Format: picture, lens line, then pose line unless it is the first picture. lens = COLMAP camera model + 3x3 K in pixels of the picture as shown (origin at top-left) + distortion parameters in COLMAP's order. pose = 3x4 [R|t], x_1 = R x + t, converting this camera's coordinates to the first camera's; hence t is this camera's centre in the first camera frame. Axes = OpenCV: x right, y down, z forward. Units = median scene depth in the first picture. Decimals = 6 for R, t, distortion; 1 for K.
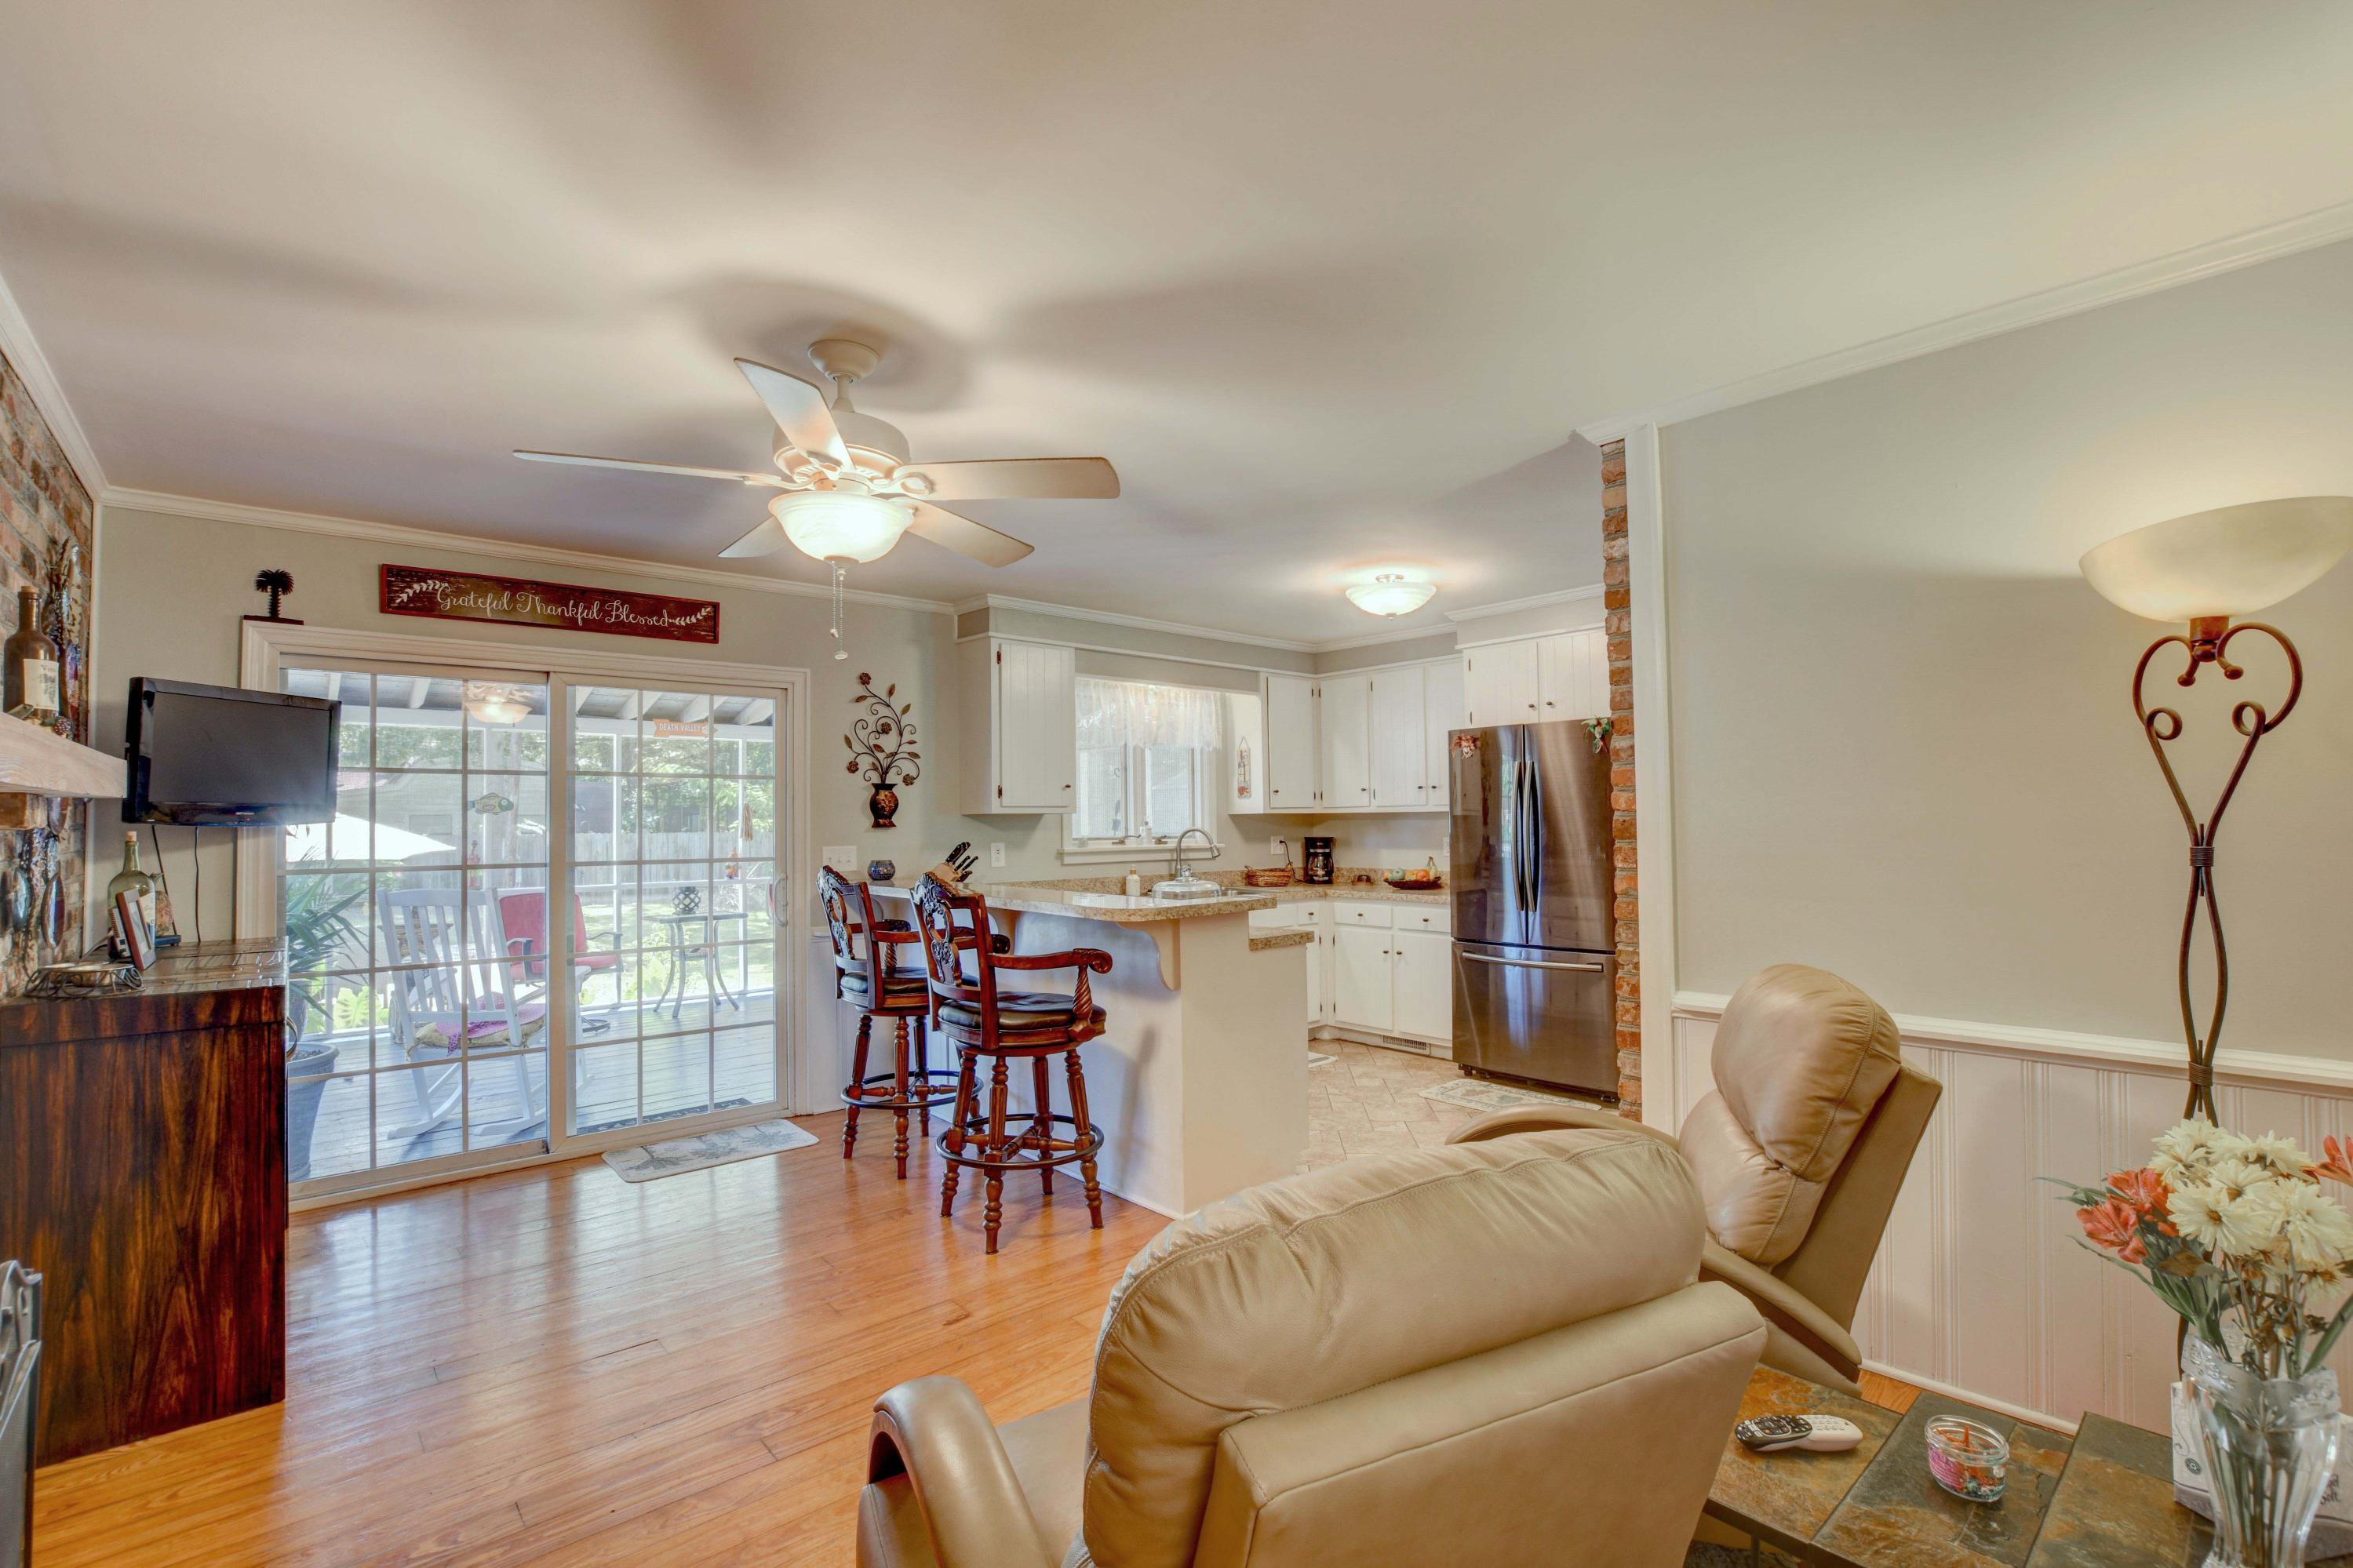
lens RADIAL K [[1031.8, 0, 1176.5], [0, 1031.8, 784.0], [0, 0, 1]] dist [0.022169, 0.000159]
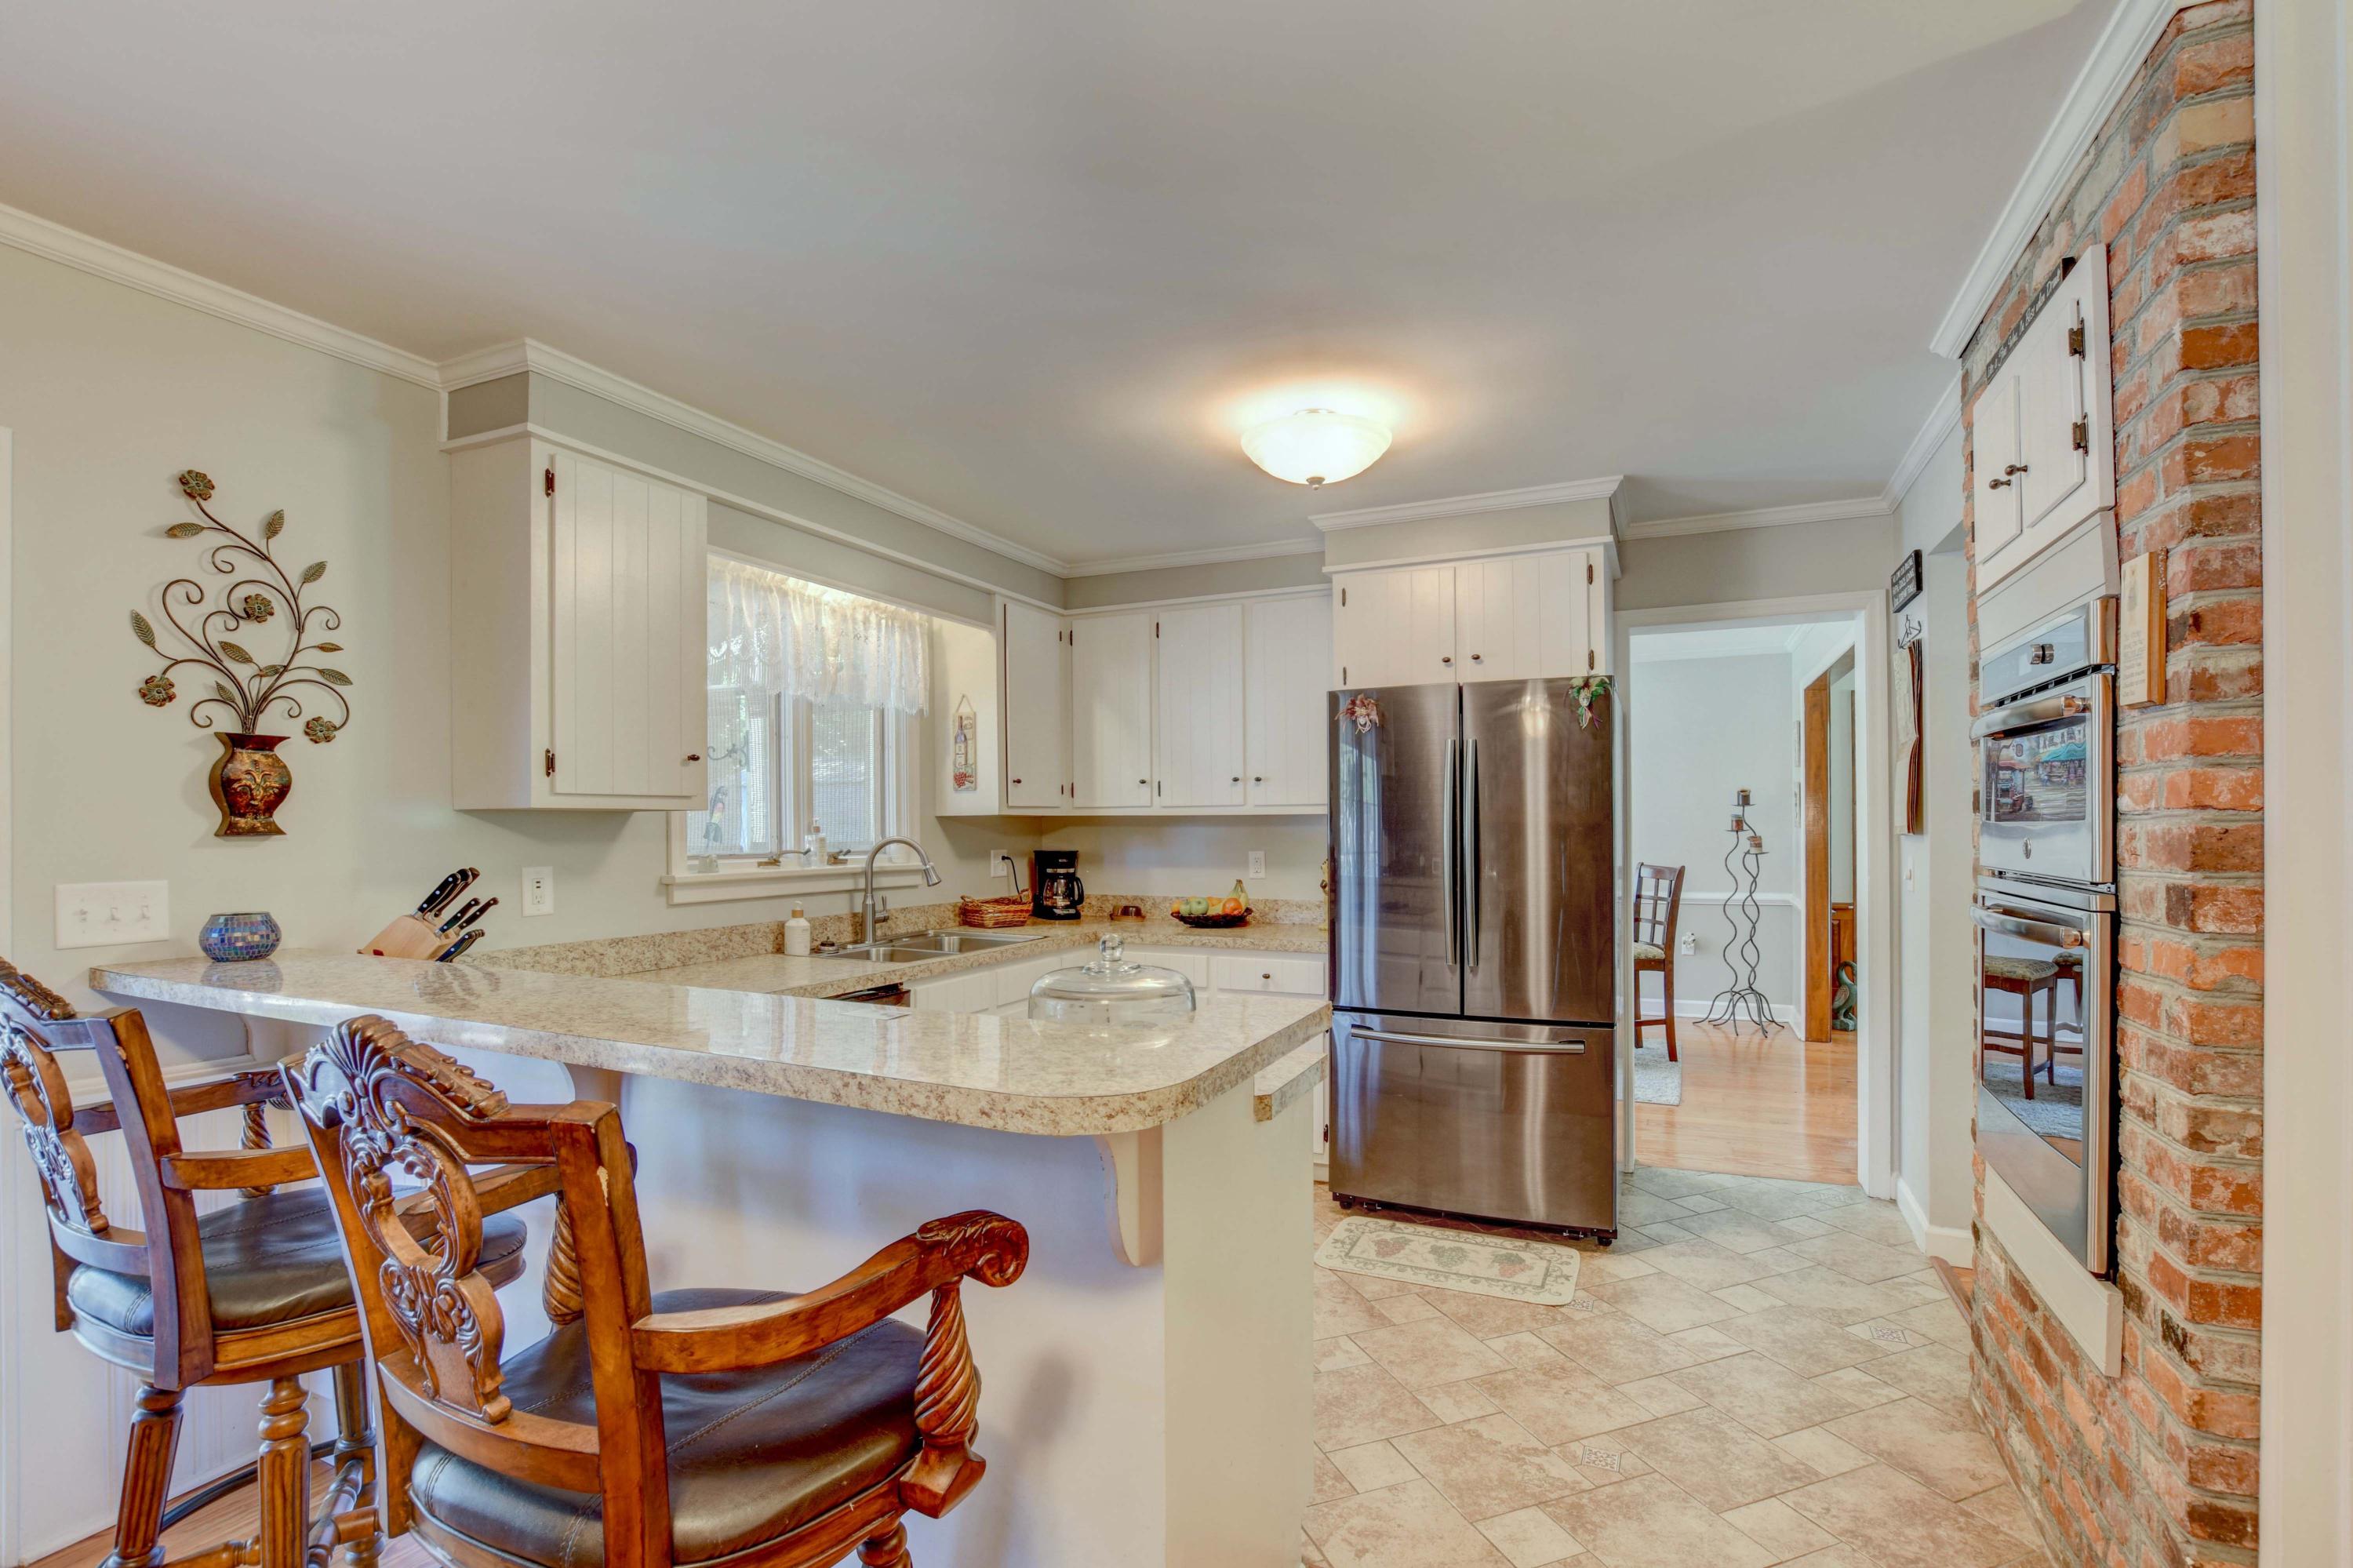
lens RADIAL K [[1075.0, 0, 1173.0], [0, 1075.0, 818.6], [0, 0, 1]] dist [-0.017627, 0.000732]
pose [[0.917413, 0.009443, 0.397825, -0.102565], [-0.020472, 0.999515, 0.023486, 0.015993], [-0.397410, -0.029691, 0.917161, 0.428534]]
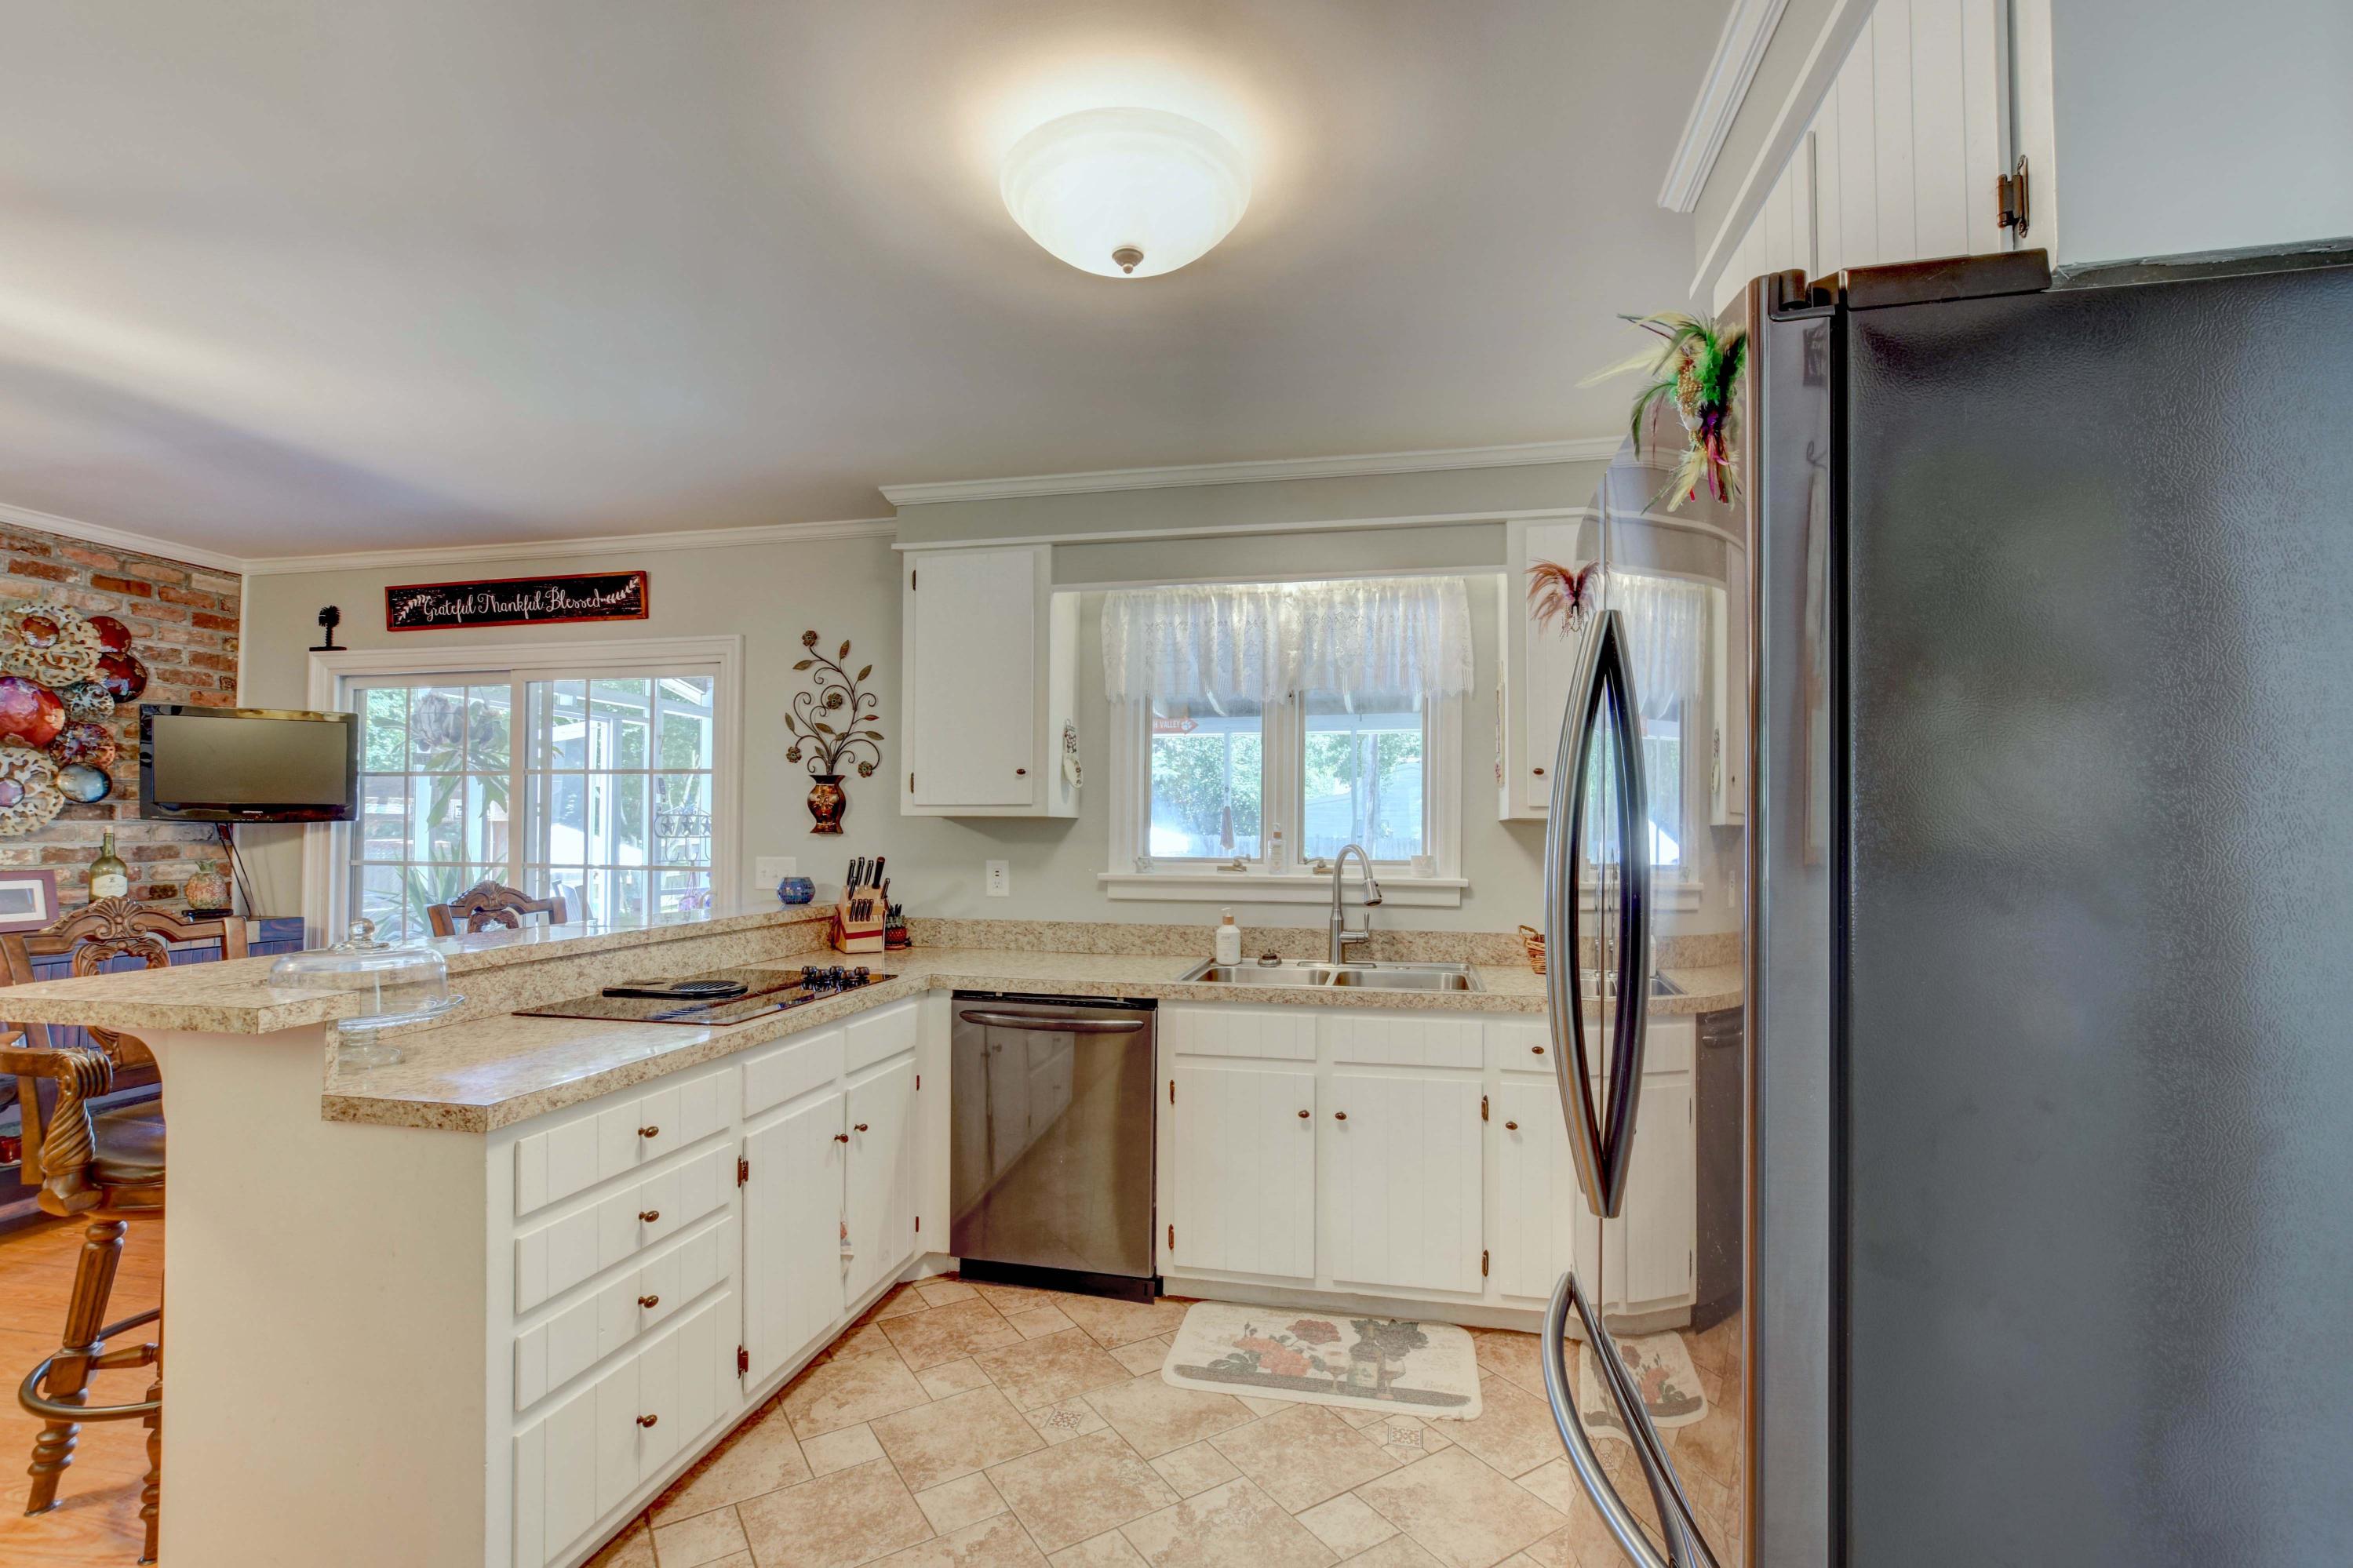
lens RADIAL K [[1031.8, 0, 1176.5], [0, 1031.8, 784.0], [0, 0, 1]] dist [0.022169, 0.000159]
pose [[0.599894, -0.018840, -0.799858, 0.456886], [0.019662, 0.999768, -0.008803, 0.017110], [0.799838, -0.010446, 0.600125, 0.738814]]
